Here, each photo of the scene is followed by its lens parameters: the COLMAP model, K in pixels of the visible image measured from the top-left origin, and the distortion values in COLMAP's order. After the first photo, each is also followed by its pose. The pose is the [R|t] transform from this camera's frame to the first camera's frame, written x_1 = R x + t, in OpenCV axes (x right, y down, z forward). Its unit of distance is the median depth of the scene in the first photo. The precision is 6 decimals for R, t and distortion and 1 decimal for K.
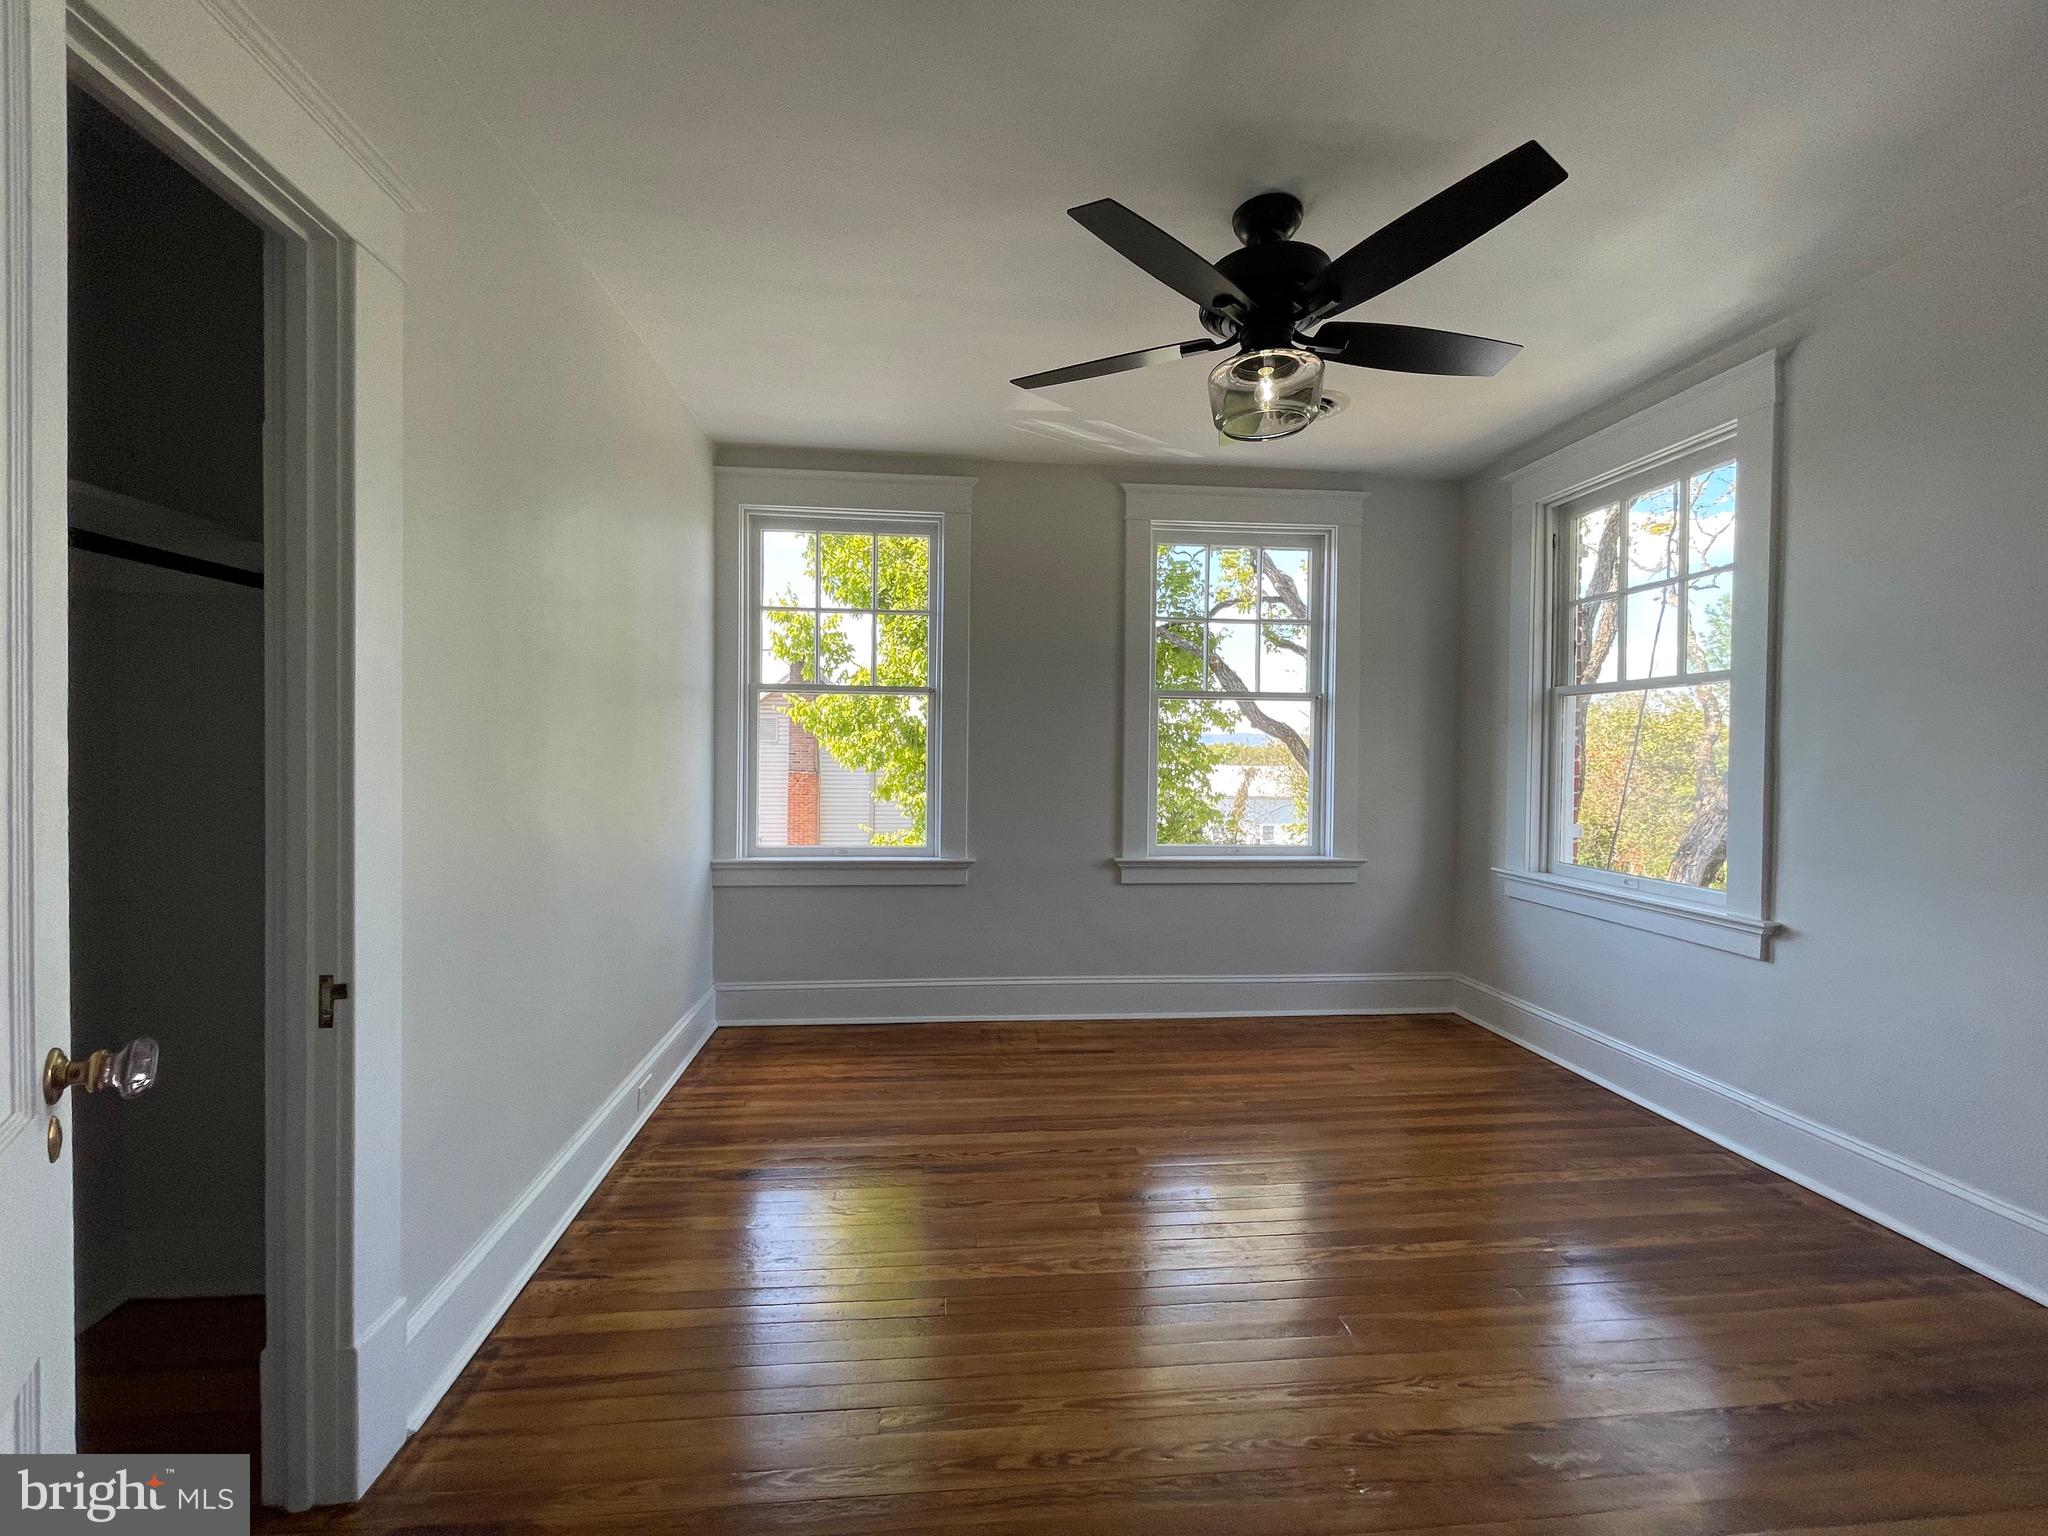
lens RADIAL K [[824.8, 0, 1015.0], [0, 824.8, 760.0], [0, 0, 1]] dist [-0.001353, -0.000093]
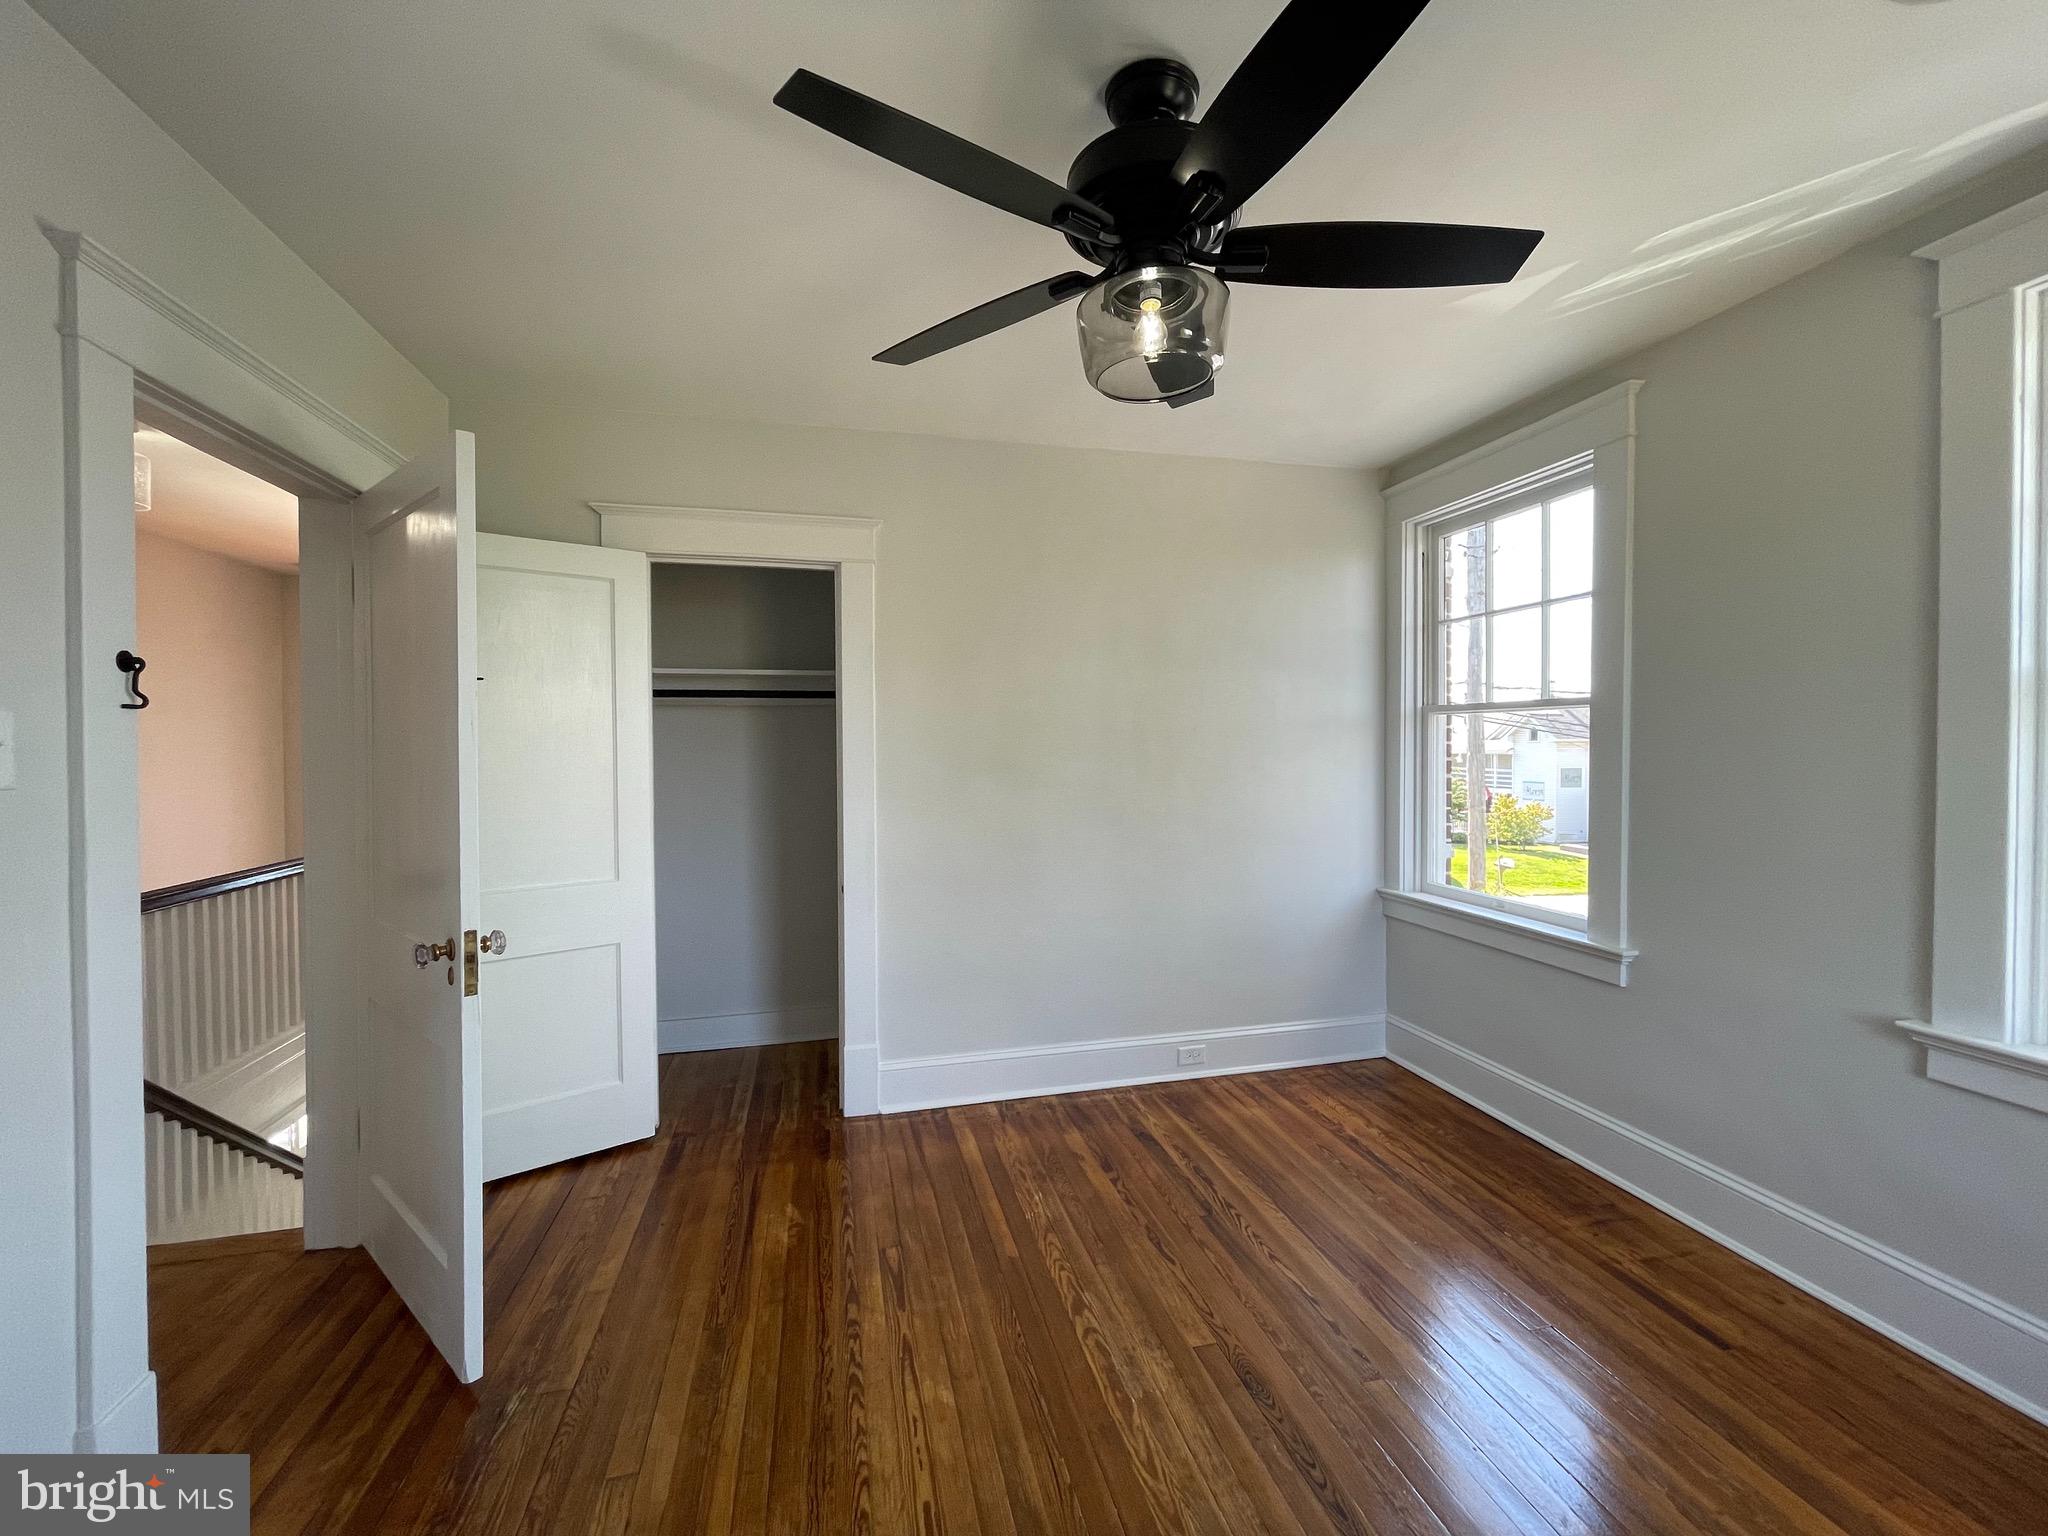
lens RADIAL K [[824.8, 0, 1015.0], [0, 824.8, 760.0], [0, 0, 1]] dist [-0.001353, -0.000093]
pose [[0.146761, 0.011409, -0.989106, 0.632436], [-0.008221, 0.999913, 0.010314, -0.045866], [0.989138, 0.006618, 0.146842, 0.474262]]
